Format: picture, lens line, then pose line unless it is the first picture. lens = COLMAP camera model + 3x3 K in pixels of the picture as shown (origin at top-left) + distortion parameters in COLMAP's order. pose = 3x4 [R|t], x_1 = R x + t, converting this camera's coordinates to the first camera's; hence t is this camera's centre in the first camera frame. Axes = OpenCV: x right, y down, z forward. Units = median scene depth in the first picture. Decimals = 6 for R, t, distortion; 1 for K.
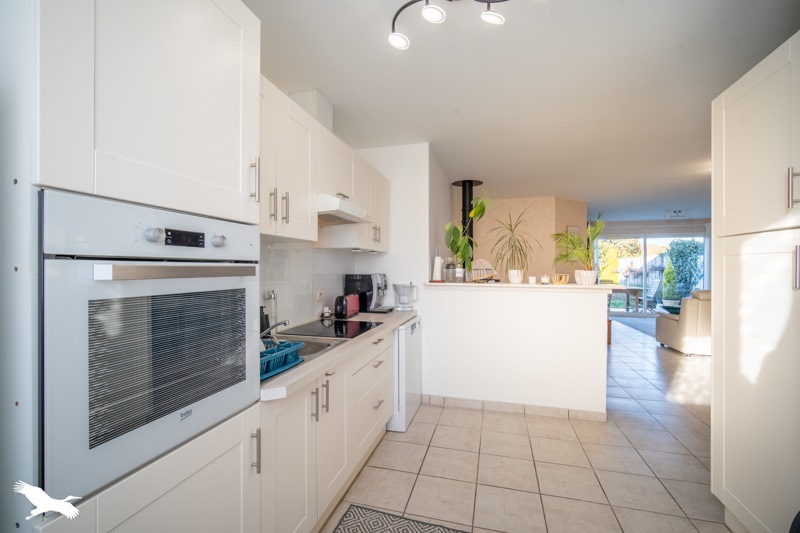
lens RADIAL K [[347.6, 0, 399.1], [0, 347.6, 266.5], [0, 0, 1]] dist [0.000070, -0.000094]
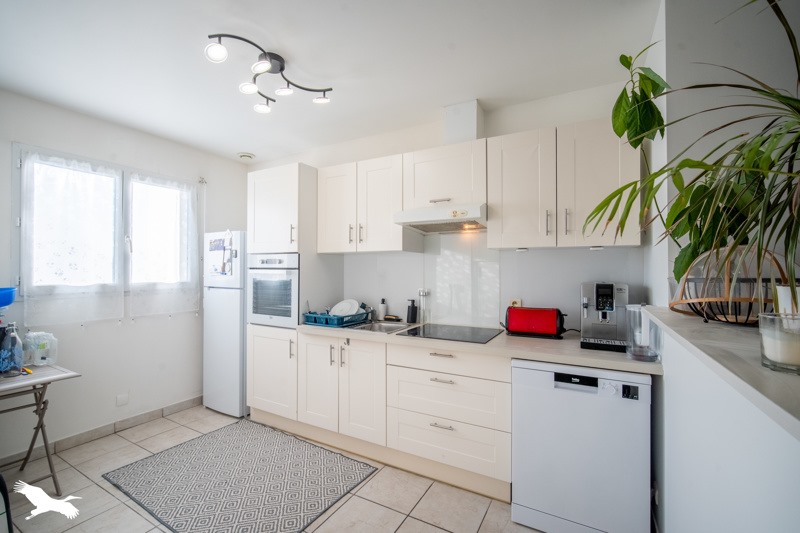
lens RADIAL K [[347.6, 0, 395.7], [0, 347.6, 267.5], [0, 0, 1]] dist [0.000070, -0.000094]
pose [[-0.237387, -0.010494, -0.971358, 1.730514], [-0.004439, 0.999943, -0.009717, -0.001229], [0.971405, 0.002005, -0.237420, 2.264547]]
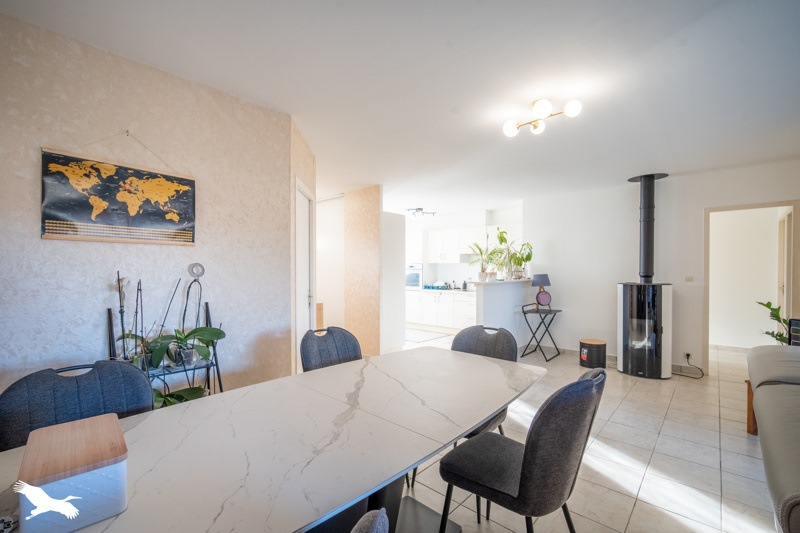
lens RADIAL K [[347.6, 0, 394.1], [0, 347.6, 269.3], [0, 0, 1]] dist [0.000070, -0.000094]
pose [[-0.454124, -0.007072, -0.890911, 5.671282], [-0.002687, 0.999975, -0.006569, 0.029117], [0.890935, -0.000589, -0.454131, 3.564358]]
